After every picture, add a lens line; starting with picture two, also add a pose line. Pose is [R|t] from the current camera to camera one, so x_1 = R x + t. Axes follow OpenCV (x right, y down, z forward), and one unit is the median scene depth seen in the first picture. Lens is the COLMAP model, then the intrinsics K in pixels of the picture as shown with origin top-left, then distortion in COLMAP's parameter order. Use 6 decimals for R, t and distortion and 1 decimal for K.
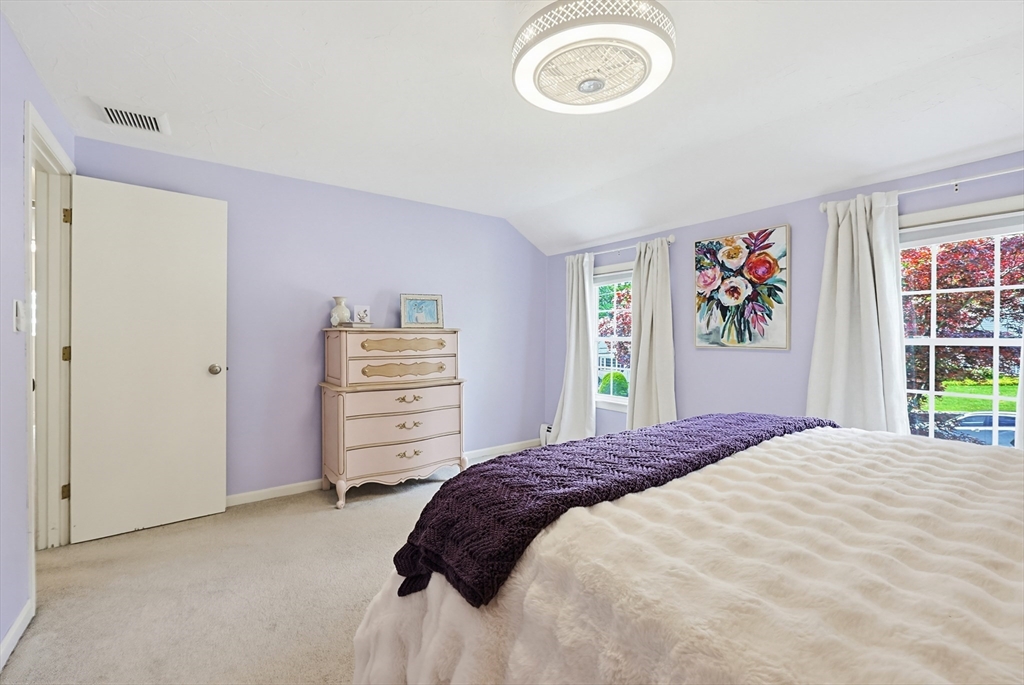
lens RADIAL K [[435.8, 0, 507.6], [0, 435.8, 339.1], [0, 0, 1]] dist [0.001861, 0.000307]
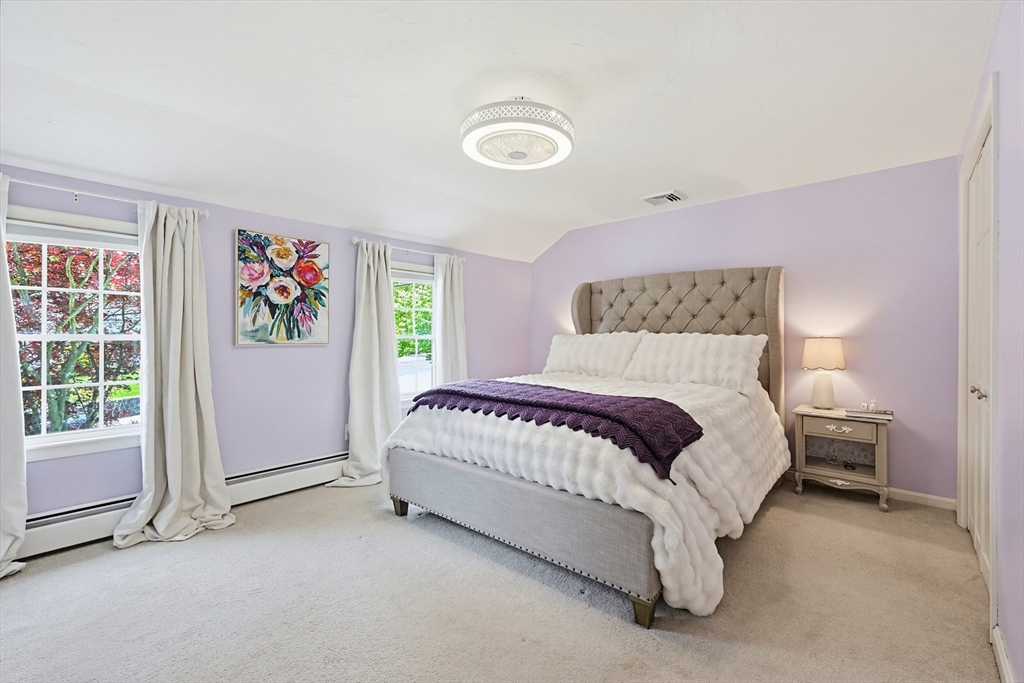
lens RADIAL K [[435.8, 0, 509.7], [0, 435.8, 334.6], [0, 0, 1]] dist [0.001861, 0.000307]
pose [[-0.201239, -0.003302, 0.979537, -0.608124], [0.000348, 0.999994, 0.003443, -0.007515], [-0.979542, 0.001034, -0.201237, 0.679823]]
